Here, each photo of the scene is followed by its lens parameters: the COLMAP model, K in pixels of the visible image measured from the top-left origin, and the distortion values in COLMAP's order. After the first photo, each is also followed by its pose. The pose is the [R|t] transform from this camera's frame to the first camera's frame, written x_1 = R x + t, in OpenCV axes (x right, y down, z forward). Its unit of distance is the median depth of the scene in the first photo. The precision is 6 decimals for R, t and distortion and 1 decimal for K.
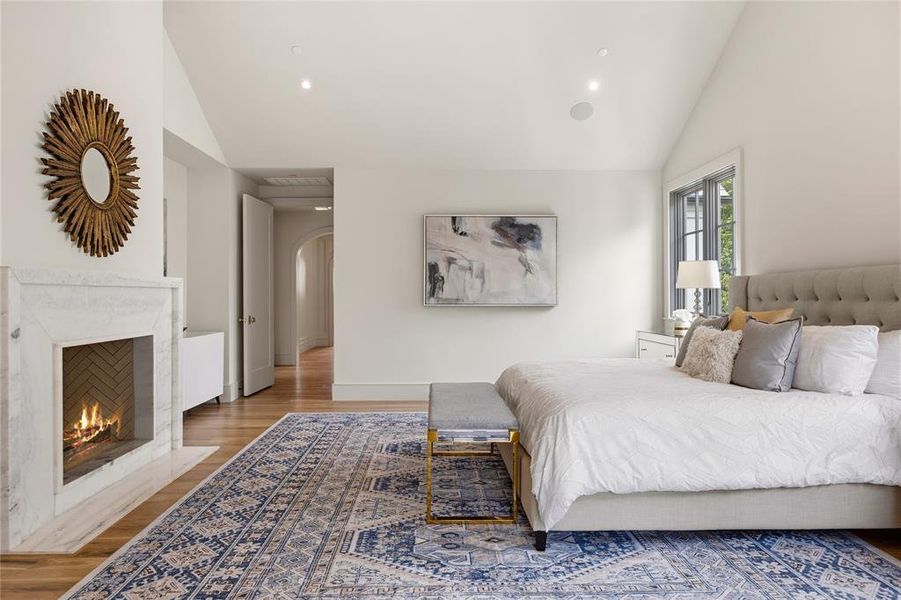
lens RADIAL K [[558.4, 0, 441.5], [0, 558.4, 303.0], [0, 0, 1]] dist [-0.010877, 0.000490]
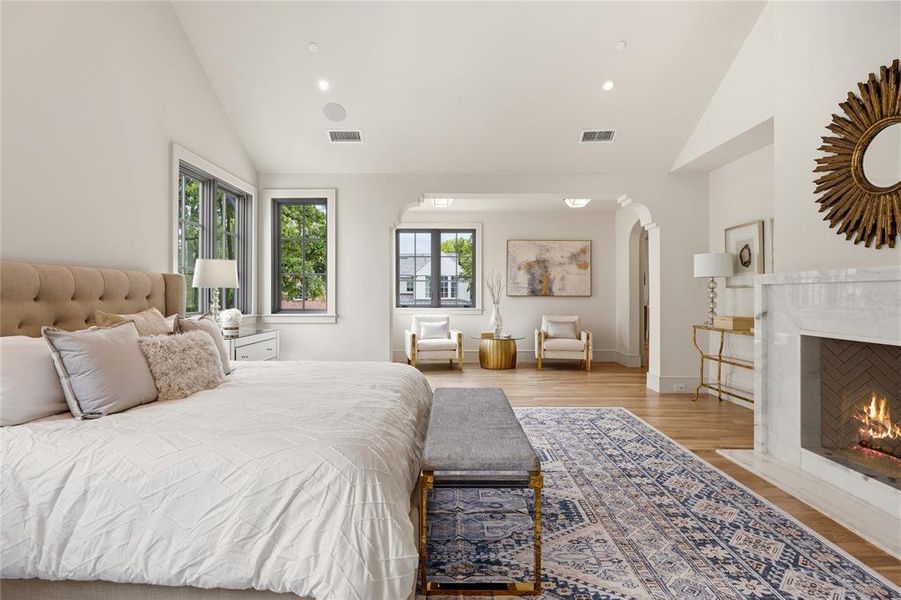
lens RADIAL K [[448.9, 0, 450.3], [0, 448.9, 296.8], [0, 0, 1]] dist [-0.008627, 0.000304]
pose [[-0.999894, 0.005268, 0.013600, 0.070713], [0.005506, 0.999831, 0.017558, -0.022007], [-0.013506, 0.017631, -0.999753, 1.728210]]
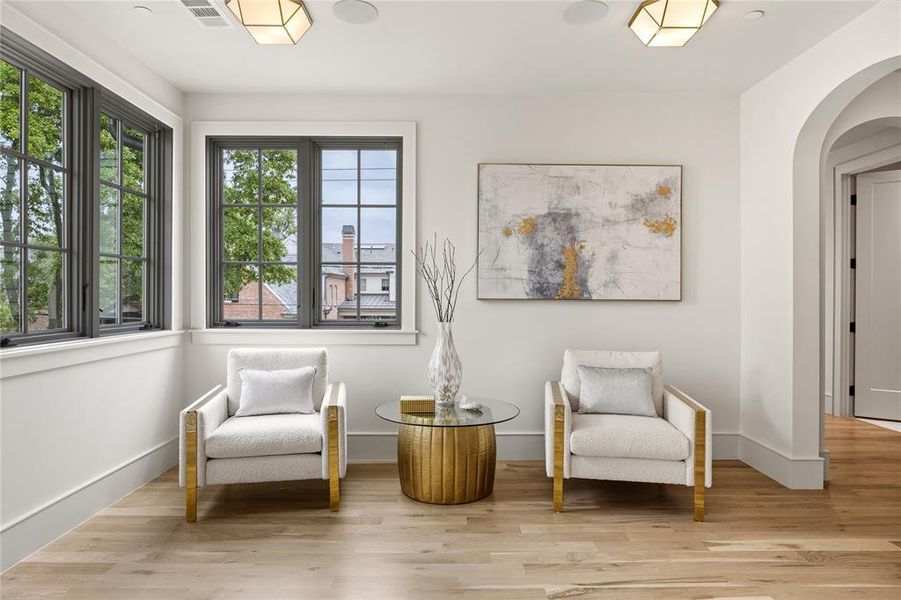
lens RADIAL K [[518.4, 0, 449.9], [0, 518.4, 297.9], [0, 0, 1]] dist [-0.005712, 0.000249]
pose [[-0.999951, 0.003503, 0.009273, -0.136702], [0.003669, 0.999832, 0.017970, -0.008787], [-0.009209, 0.018003, -0.999796, 0.538605]]
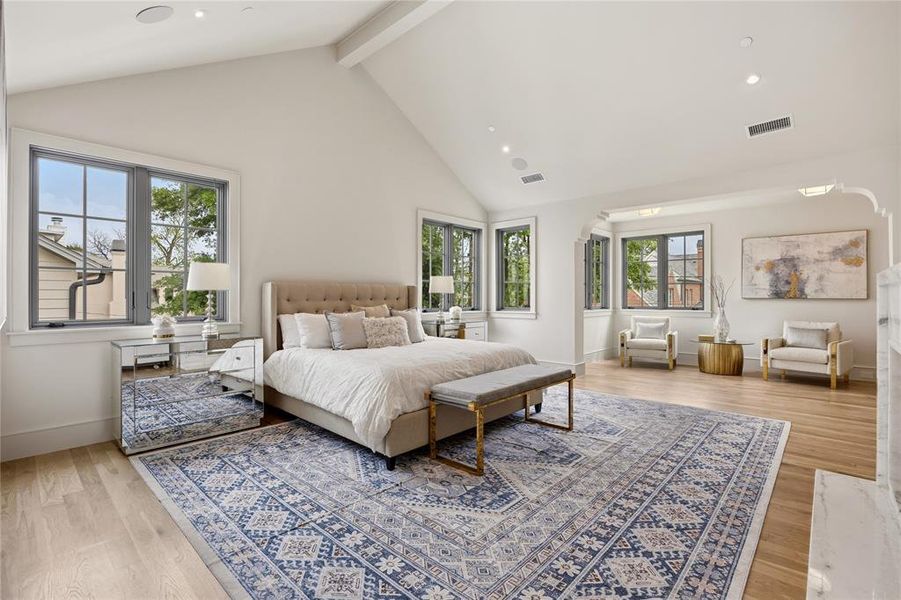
lens RADIAL K [[421.4, 0, 445.6], [0, 421.4, 296.6], [0, 0, 1]] dist [-0.014473, 0.000962]
pose [[-0.721613, 0.006370, 0.692268, -0.538304], [0.012878, 0.999908, 0.004223, -0.020915], [-0.692177, 0.011962, -0.721628, 1.843973]]
